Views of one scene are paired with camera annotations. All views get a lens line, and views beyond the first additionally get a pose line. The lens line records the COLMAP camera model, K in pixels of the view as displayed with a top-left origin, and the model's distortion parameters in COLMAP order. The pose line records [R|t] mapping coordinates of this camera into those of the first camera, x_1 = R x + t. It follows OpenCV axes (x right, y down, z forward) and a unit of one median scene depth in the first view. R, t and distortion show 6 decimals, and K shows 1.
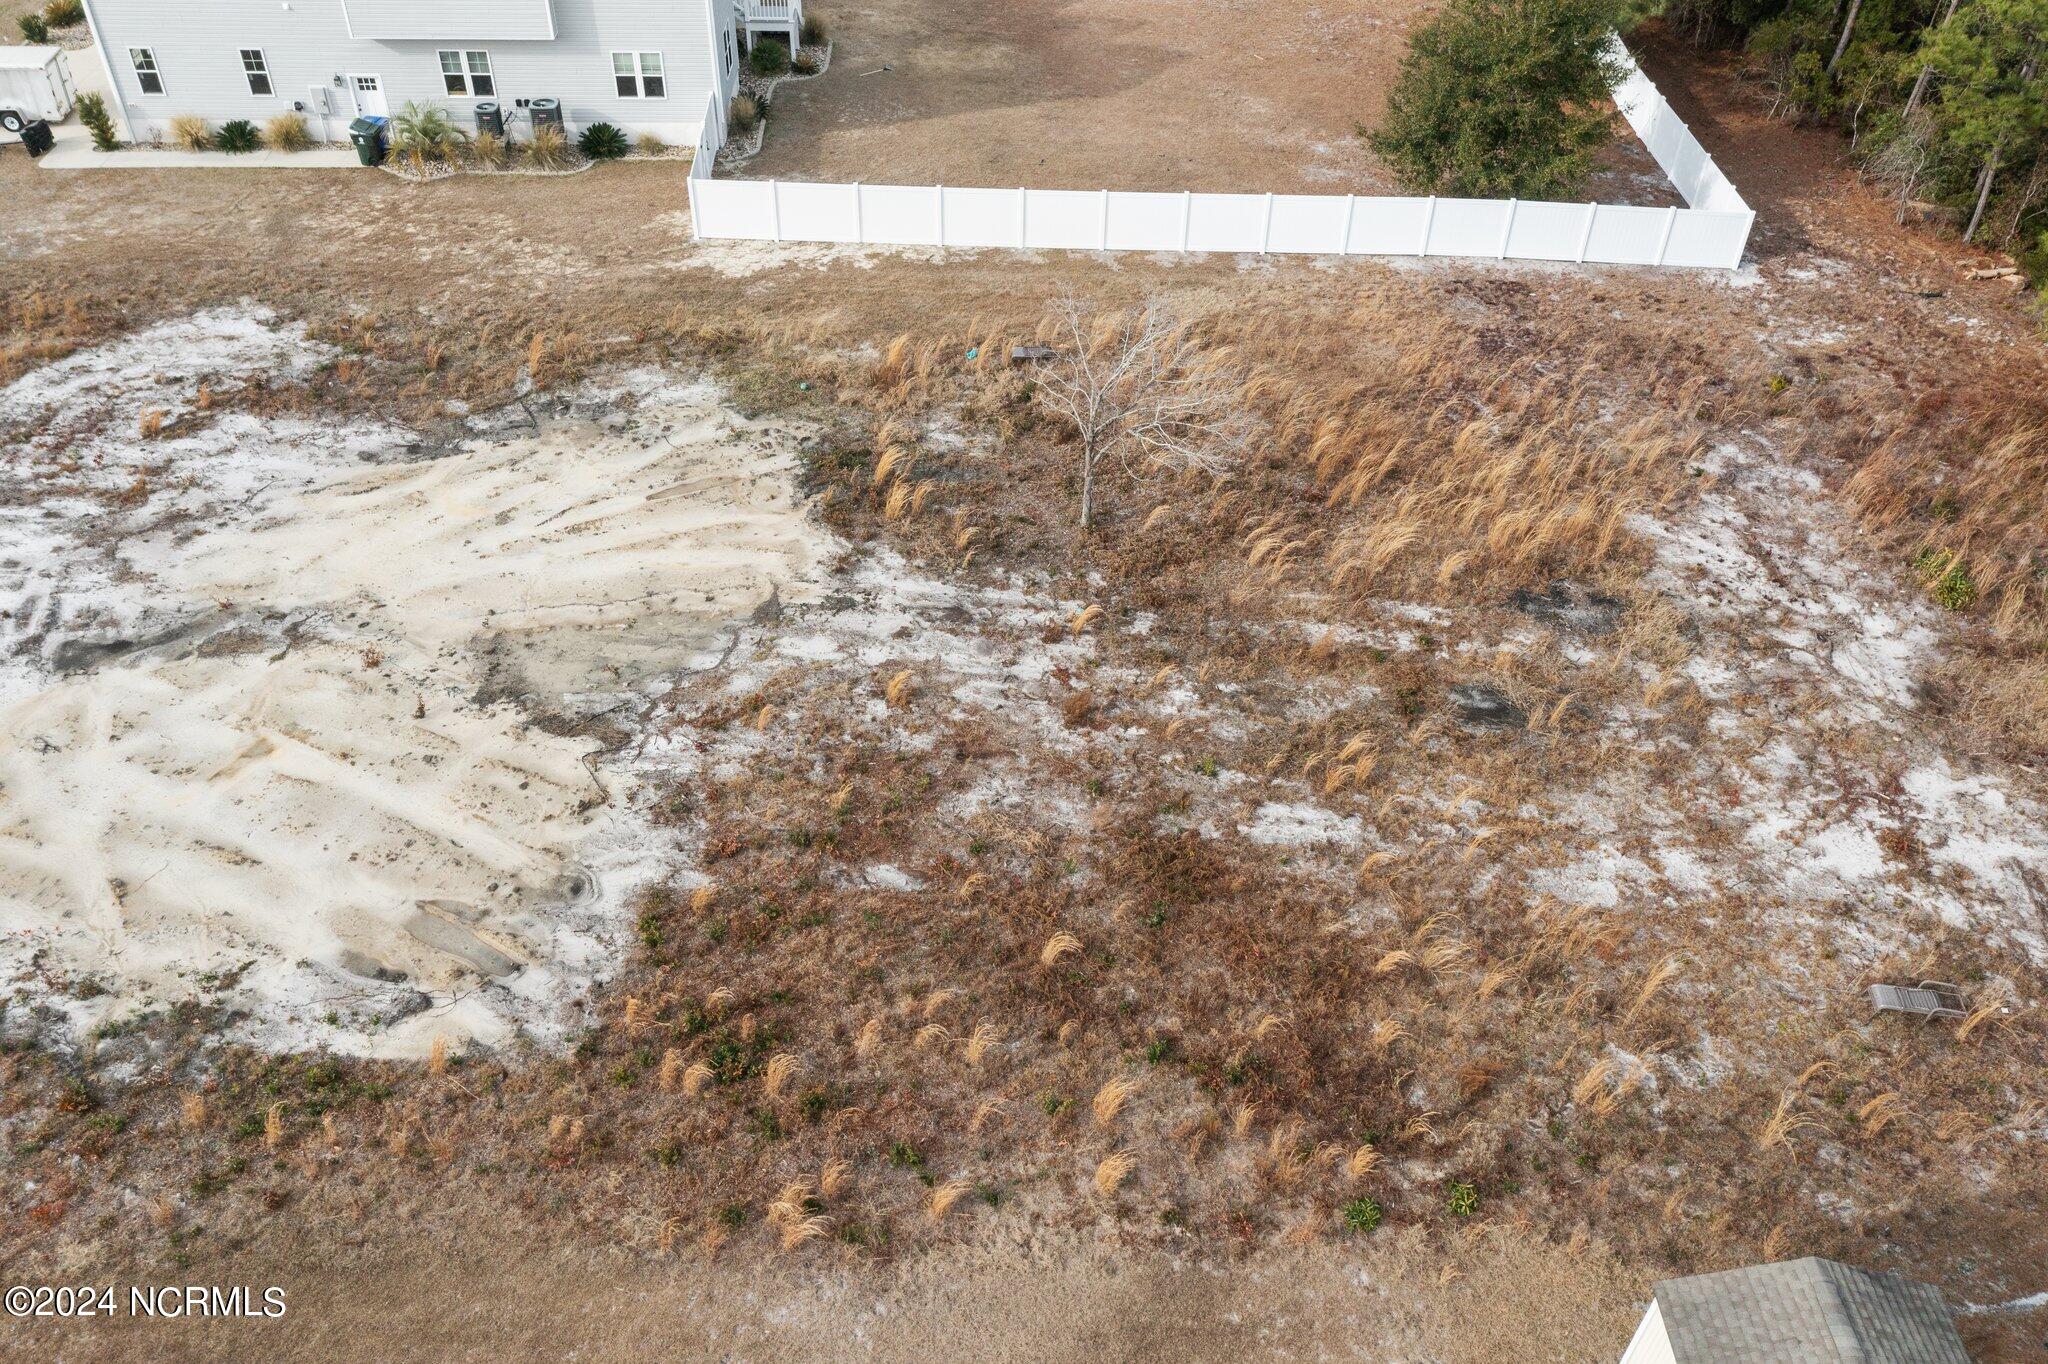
lens RADIAL K [[1638.0, 0, 1024.0], [0, 1638.0, 682.0], [0, 0, 1]] dist [0.002240, 0.000705]
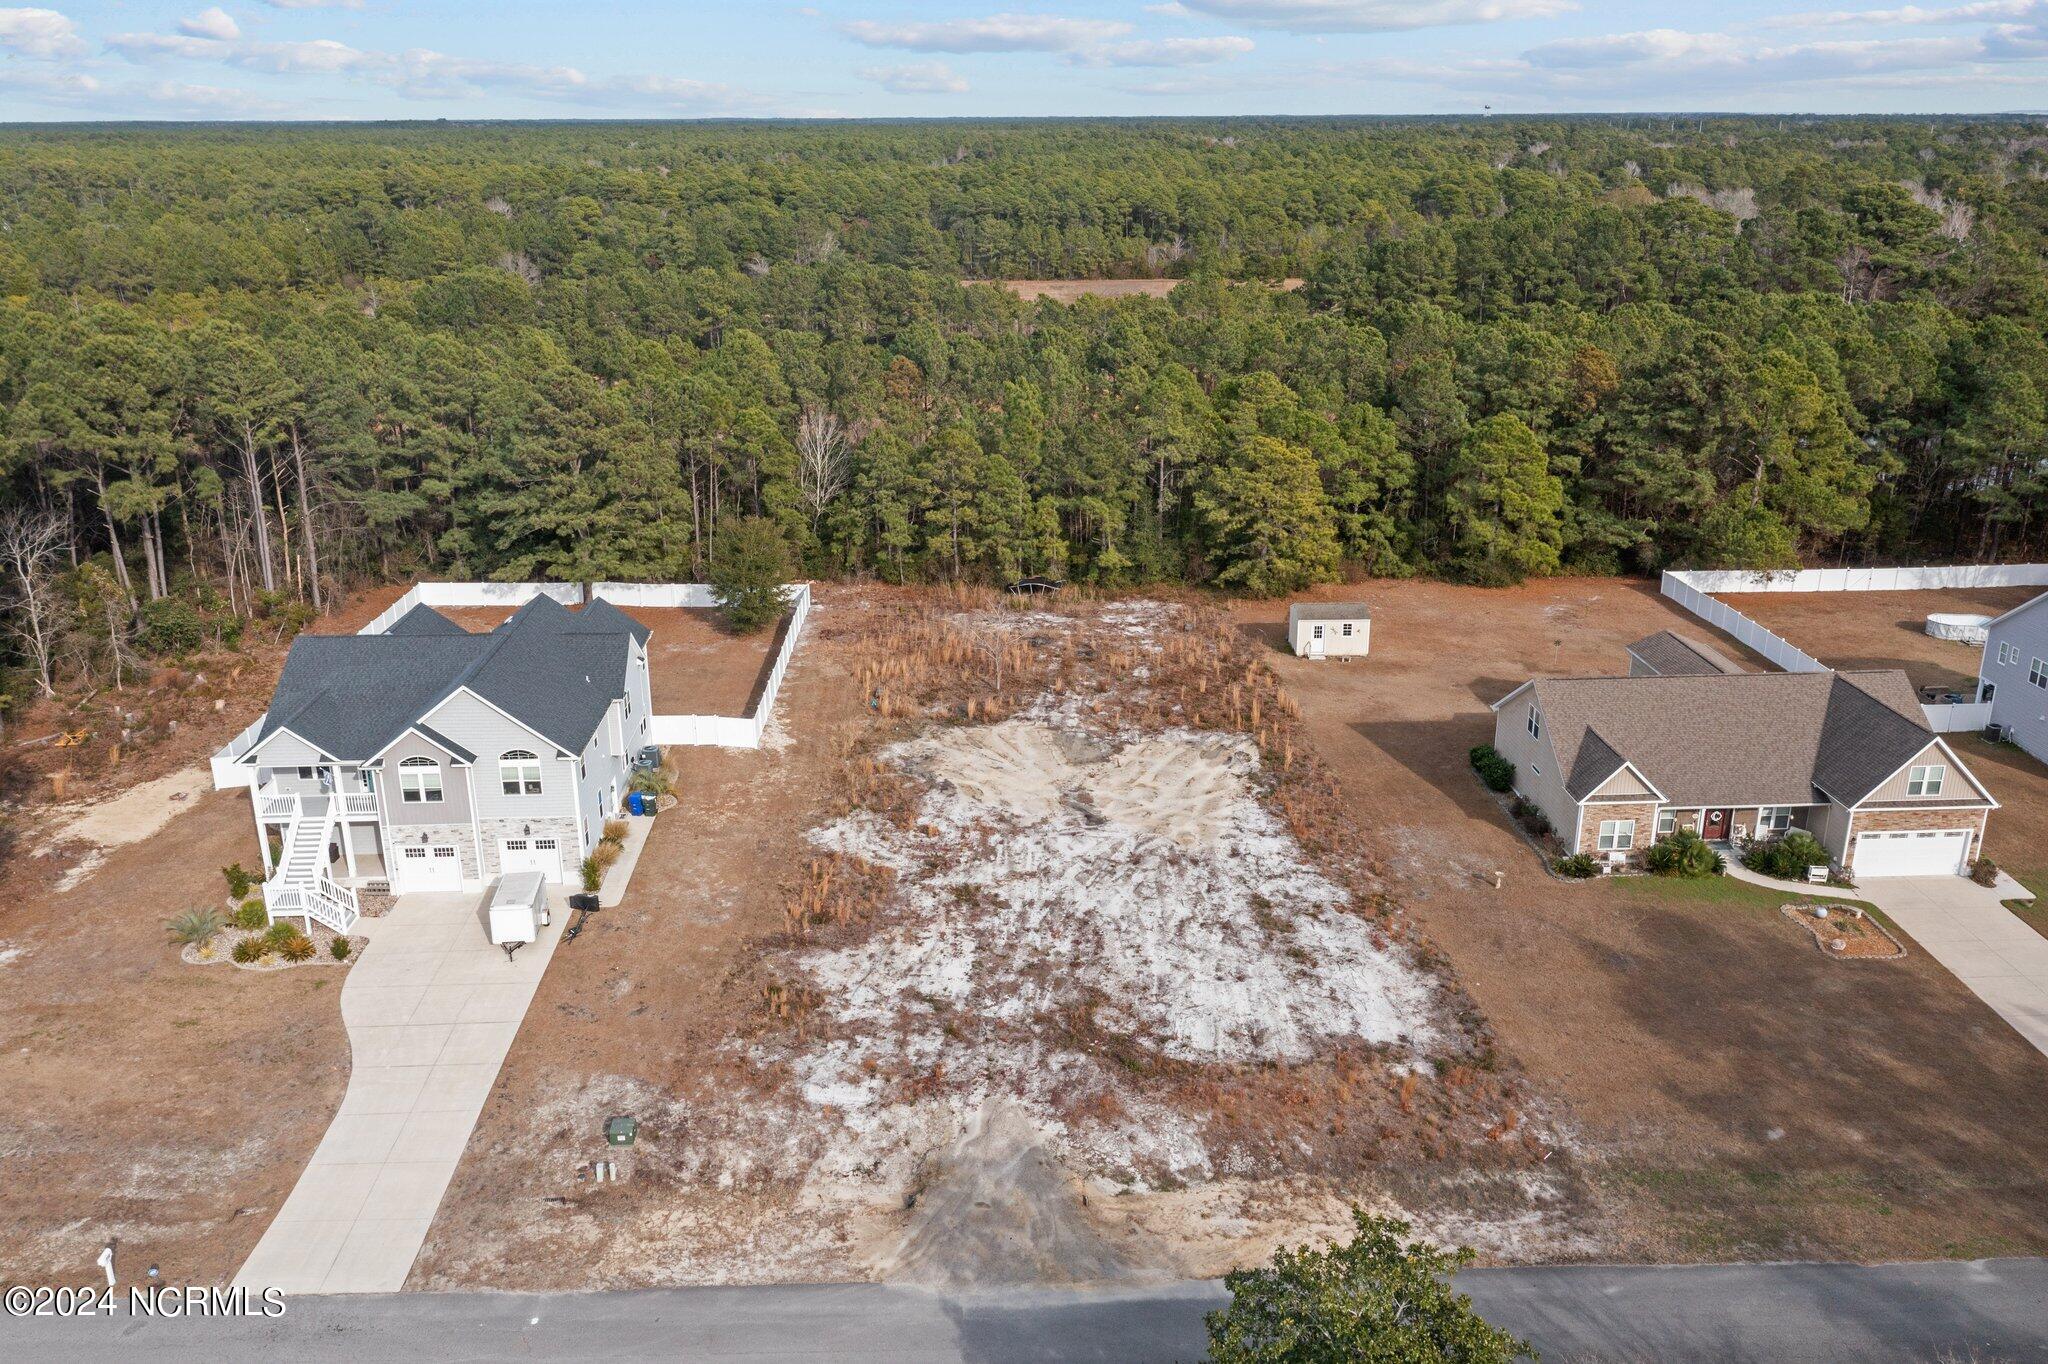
lens RADIAL K [[1626.0, 0, 1024.0], [0, 1626.0, 682.0], [0, 0, 1]] dist [0.002412, 0.000036]
pose [[-0.009020, -0.347092, 0.937788, -2.448659], [0.641873, 0.717105, 0.271587, -0.793799], [-0.766758, 0.604390, 0.216321, 0.335500]]
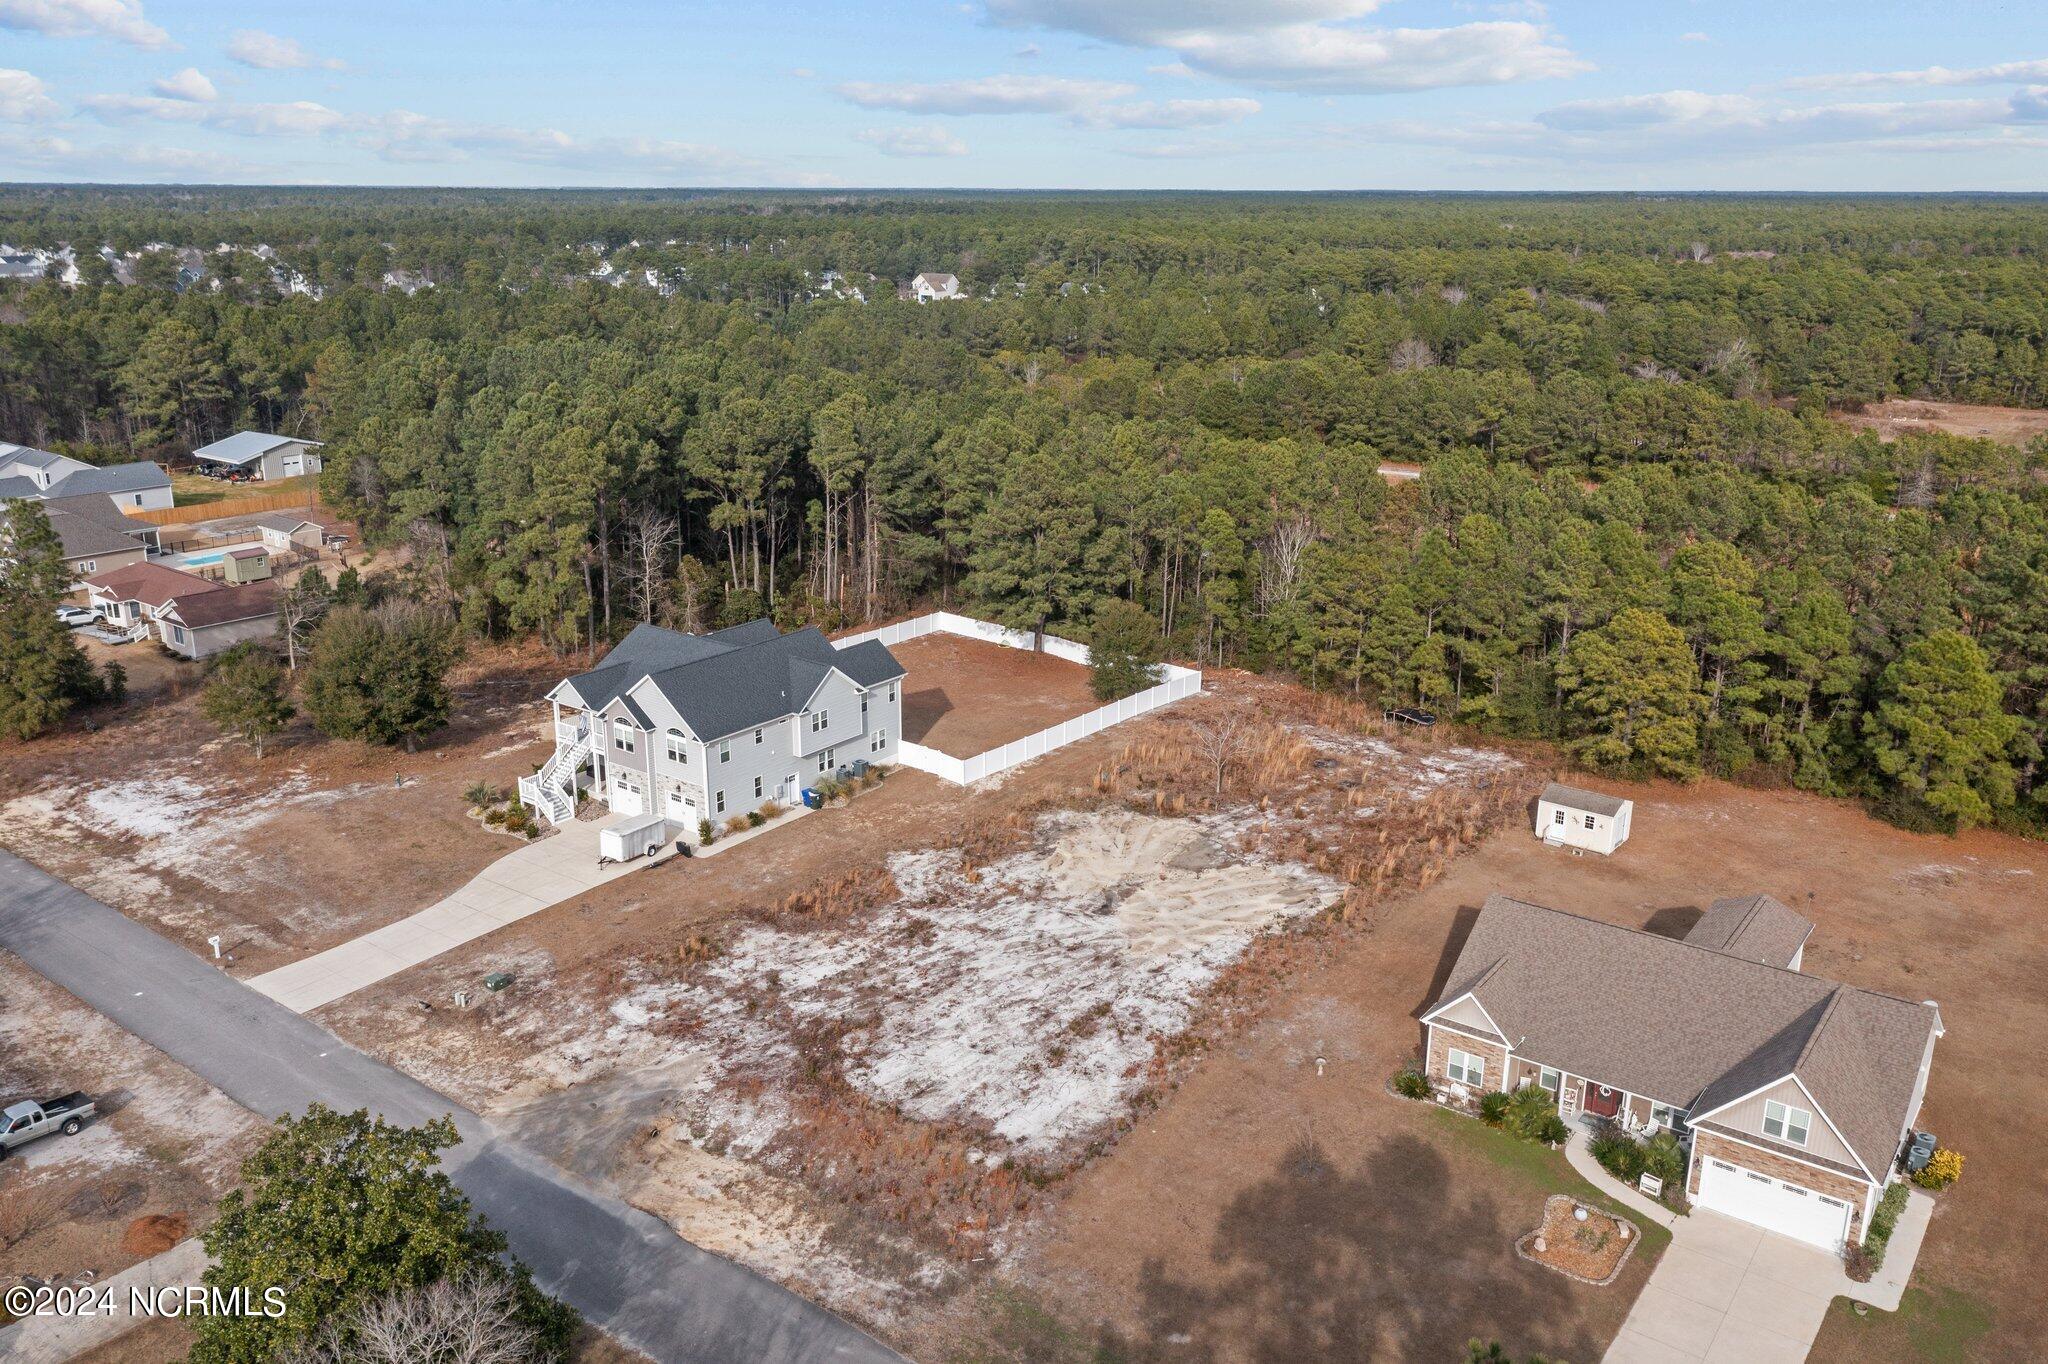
lens RADIAL K [[1624.4, 0, 1018.0], [0, 1624.4, 690.2], [0, 0, 1]] dist [0.008670, -0.008759]
pose [[0.629751, -0.246234, 0.736737, -2.255399], [0.501934, 0.852832, -0.144010, -0.009396], [-0.592853, 0.460484, 0.660666, -0.820885]]
